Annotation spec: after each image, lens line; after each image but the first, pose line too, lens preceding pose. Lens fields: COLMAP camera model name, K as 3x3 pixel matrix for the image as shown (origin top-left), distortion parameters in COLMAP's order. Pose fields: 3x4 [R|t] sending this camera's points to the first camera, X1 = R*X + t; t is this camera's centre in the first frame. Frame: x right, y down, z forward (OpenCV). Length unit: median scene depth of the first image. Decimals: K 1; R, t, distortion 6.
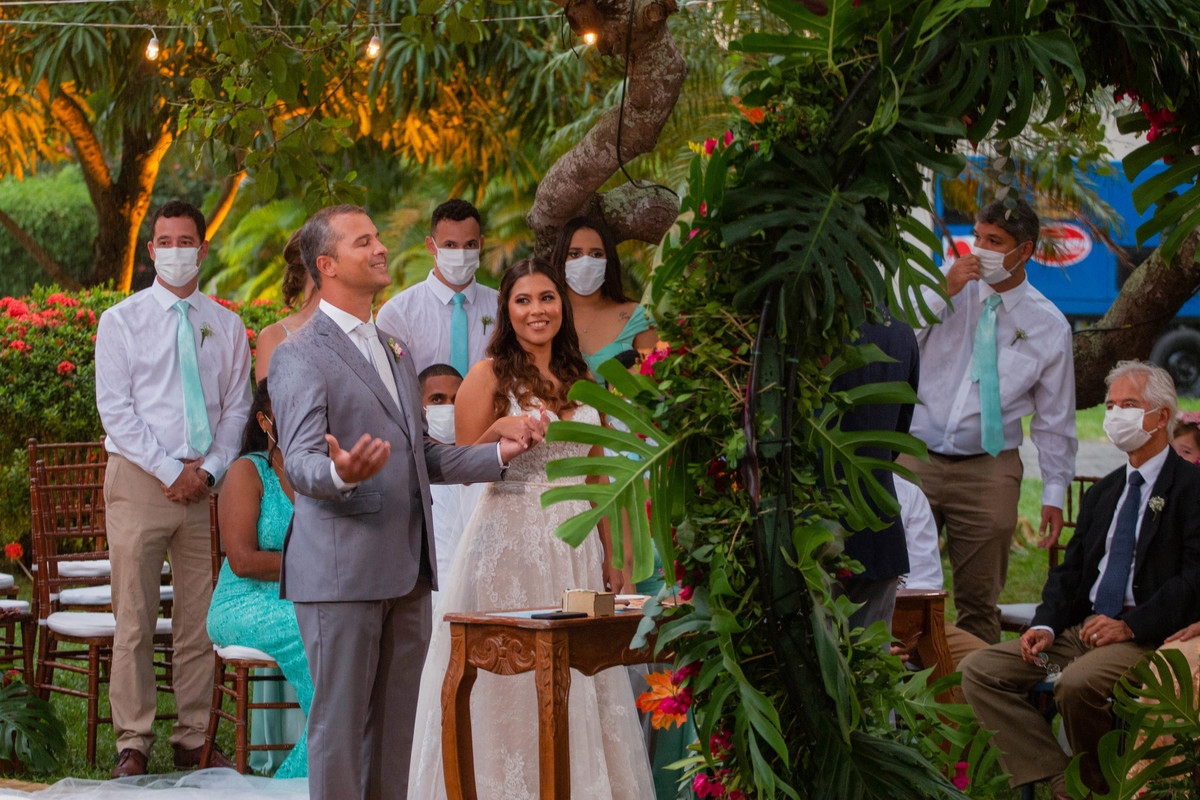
lens RADIAL K [[5199.4, 0, 600.0], [0, 5199.4, 400.0], [0, 0, 1]] dist [0.061803, -4.582960]
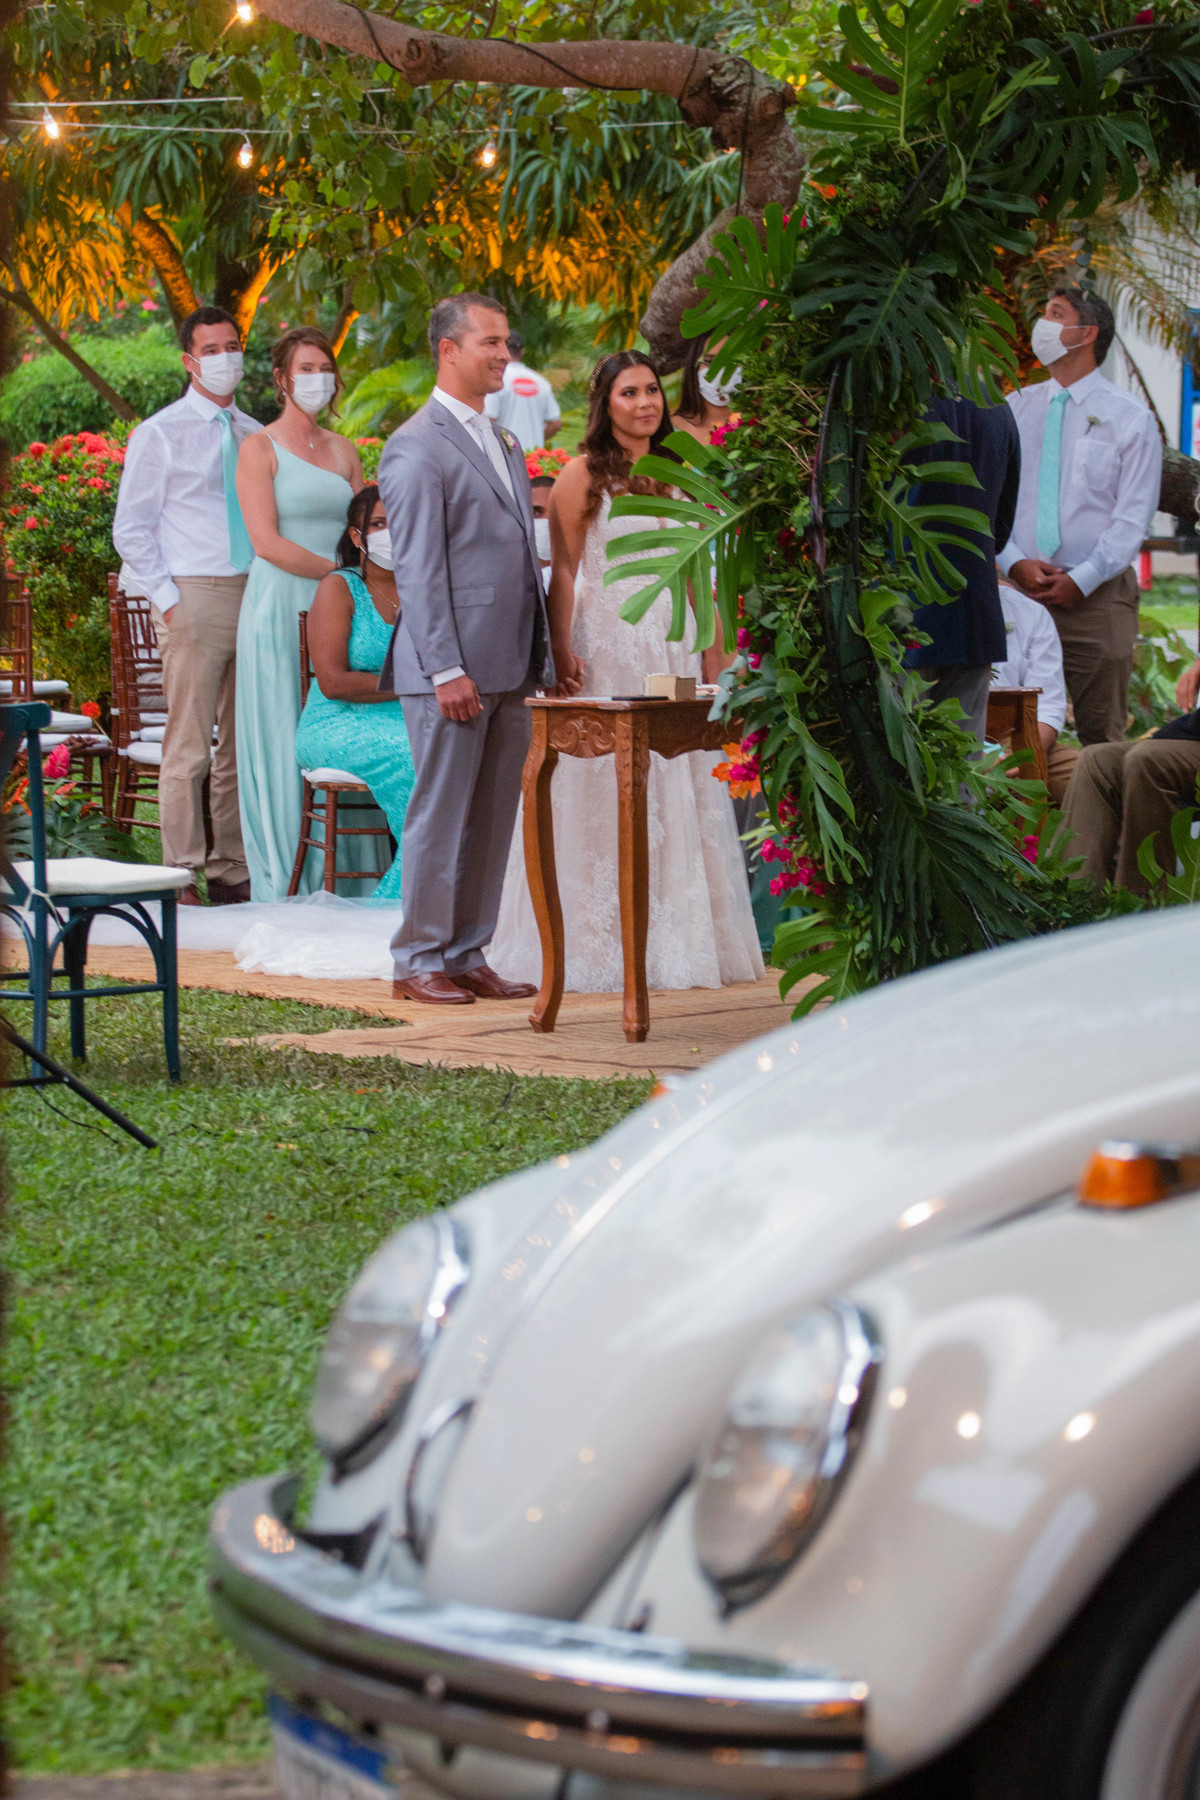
lens RADIAL K [[6813.7, 0, 600.0], [0, 6813.7, 900.0], [0, 0, 1]] dist [-0.194333, 1.068169]
pose [[0.999325, 0.007125, -0.036031, 0.031973], [-0.005898, 0.999403, 0.034042, 0.035744], [0.036252, -0.033807, 0.998771, -0.308039]]
